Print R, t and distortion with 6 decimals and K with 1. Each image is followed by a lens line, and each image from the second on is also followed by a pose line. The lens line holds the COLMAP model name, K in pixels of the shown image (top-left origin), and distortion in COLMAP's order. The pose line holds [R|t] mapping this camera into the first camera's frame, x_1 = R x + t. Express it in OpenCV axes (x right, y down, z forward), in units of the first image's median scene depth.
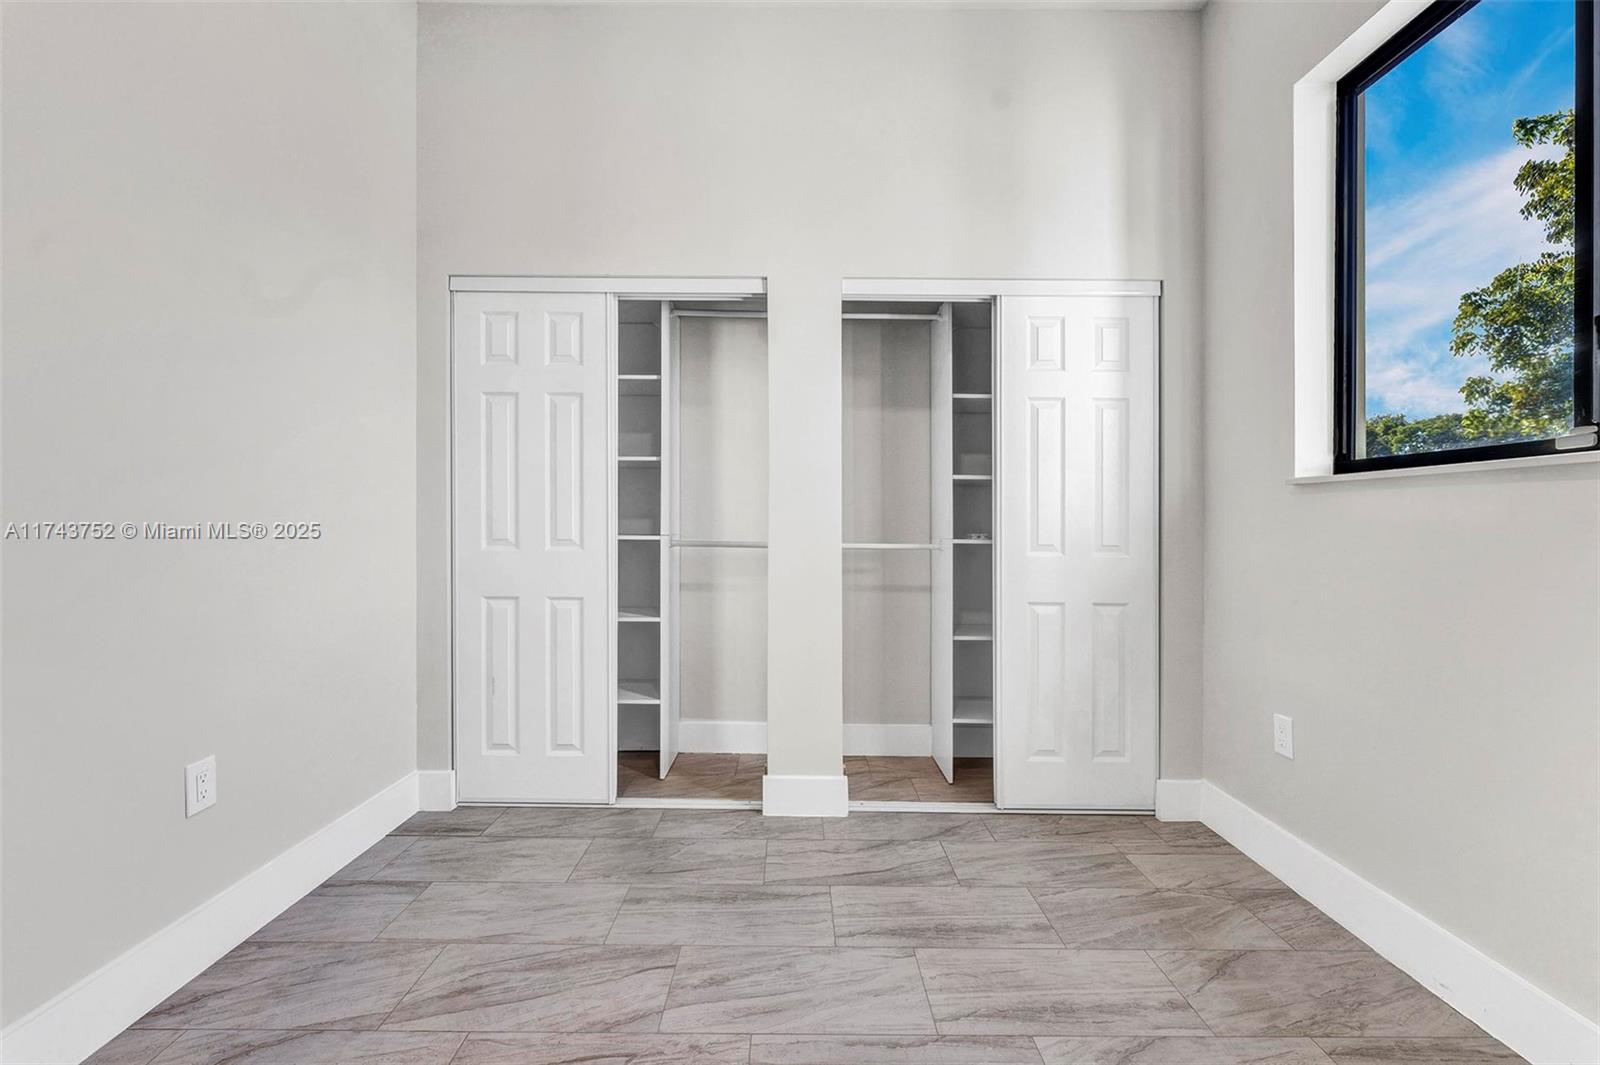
lens RADIAL K [[692.9, 0, 798.6], [0, 692.9, 518.2], [0, 0, 1]] dist [-0.001674, -0.000428]
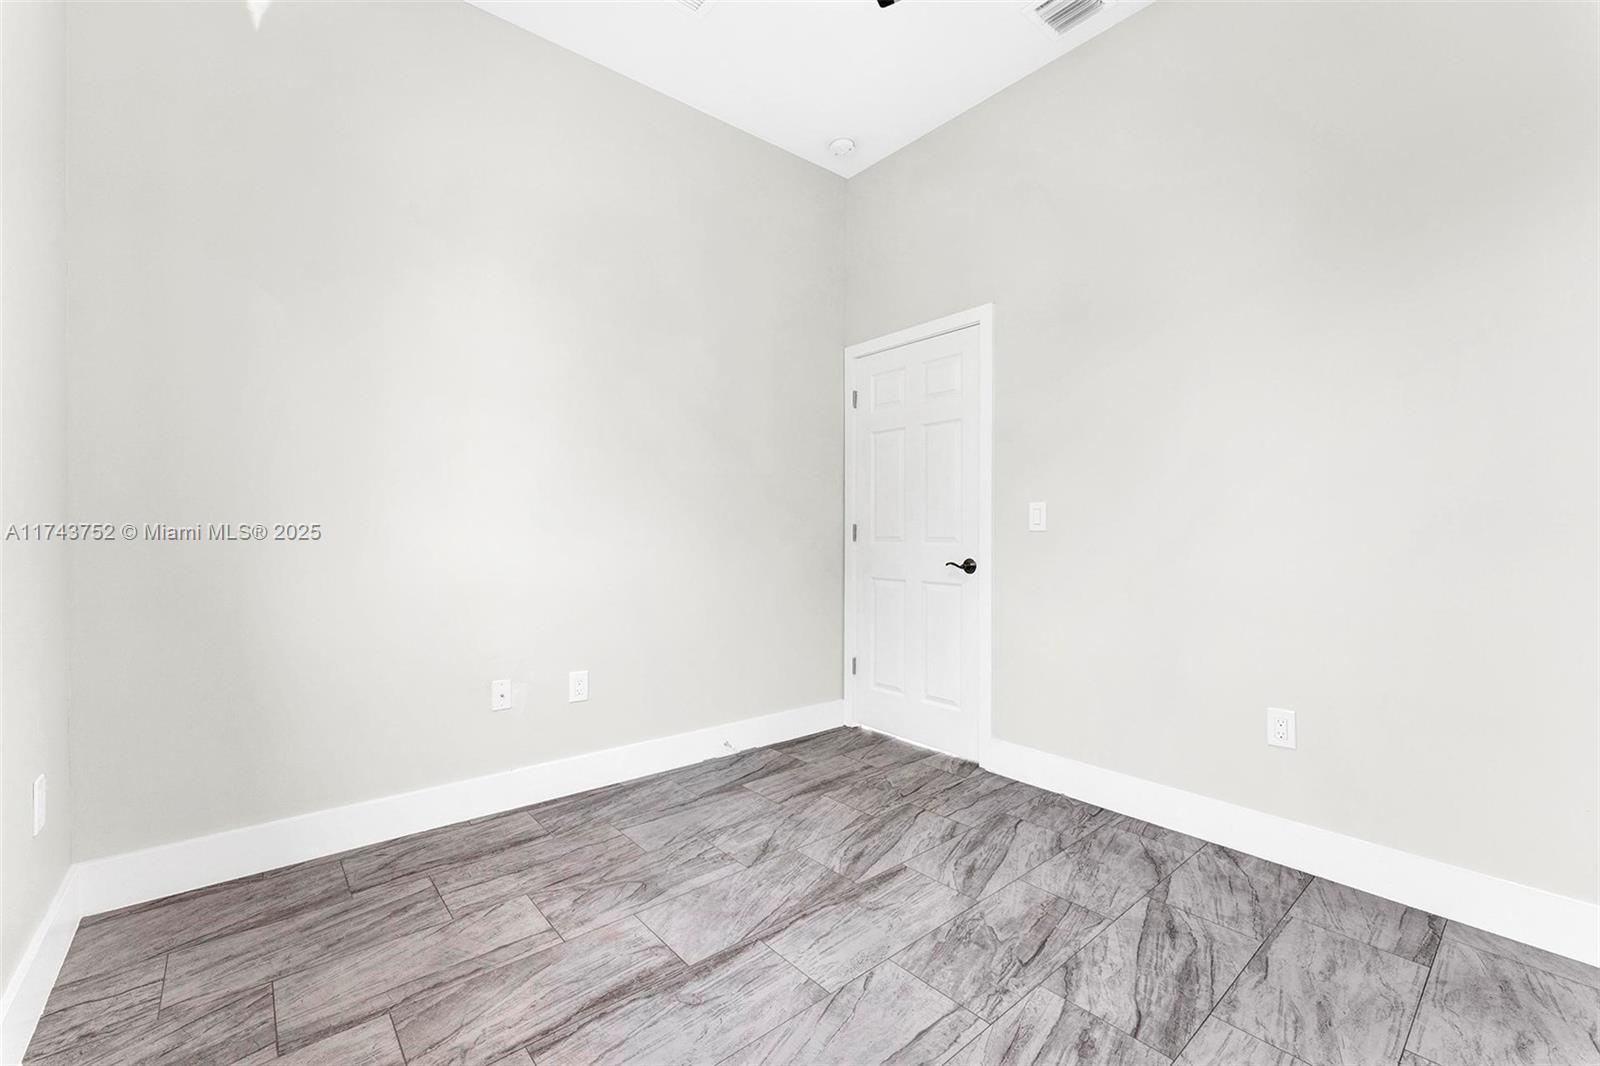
lens RADIAL K [[685.8, 0, 800.0], [0, 685.8, 533.0], [0, 0, 1]] dist [0.001369, 0.000161]
pose [[-0.773387, -0.006392, -0.633902, 0.565273], [-0.000548, 0.999956, -0.009415, 0.011885], [0.633934, -0.006934, -0.773356, 1.128367]]
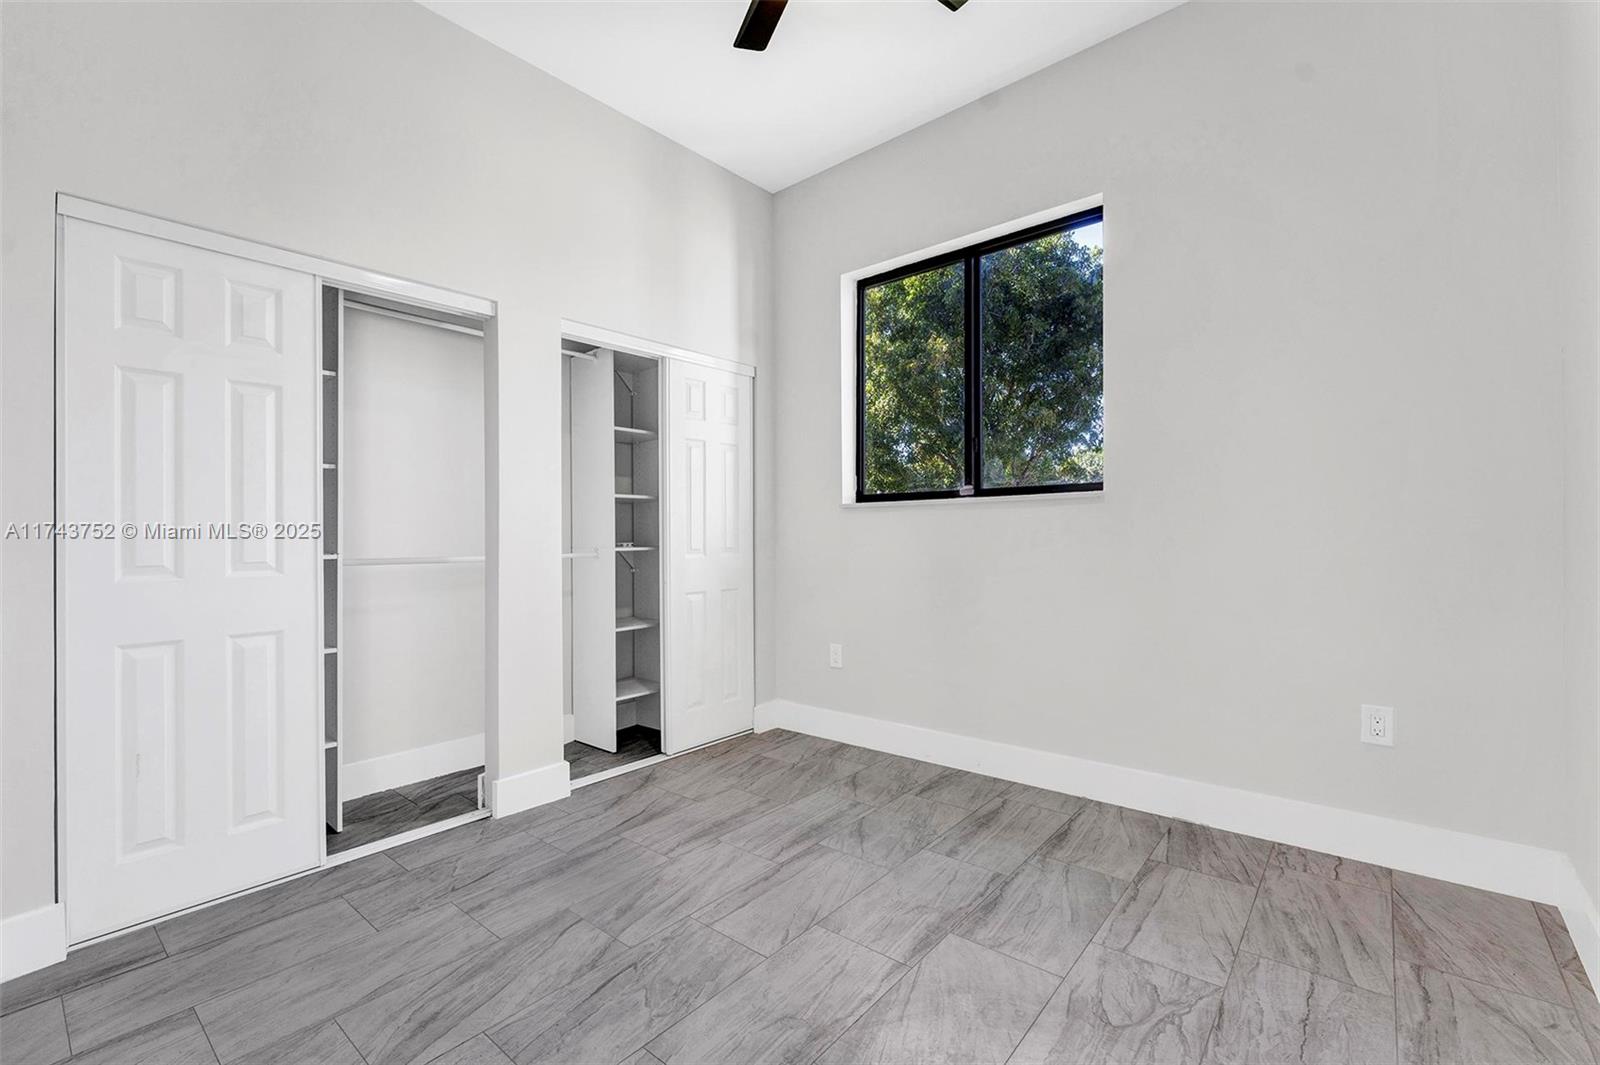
lens RADIAL K [[685.8, 0, 800.0], [0, 685.8, 532.5], [0, 0, 1]] dist [0.001369, 0.000161]
pose [[0.646433, -0.016105, 0.762801, -0.648477], [0.011589, 0.999869, 0.011290, -0.007544], [-0.762883, 0.001542, 0.646535, -0.018635]]
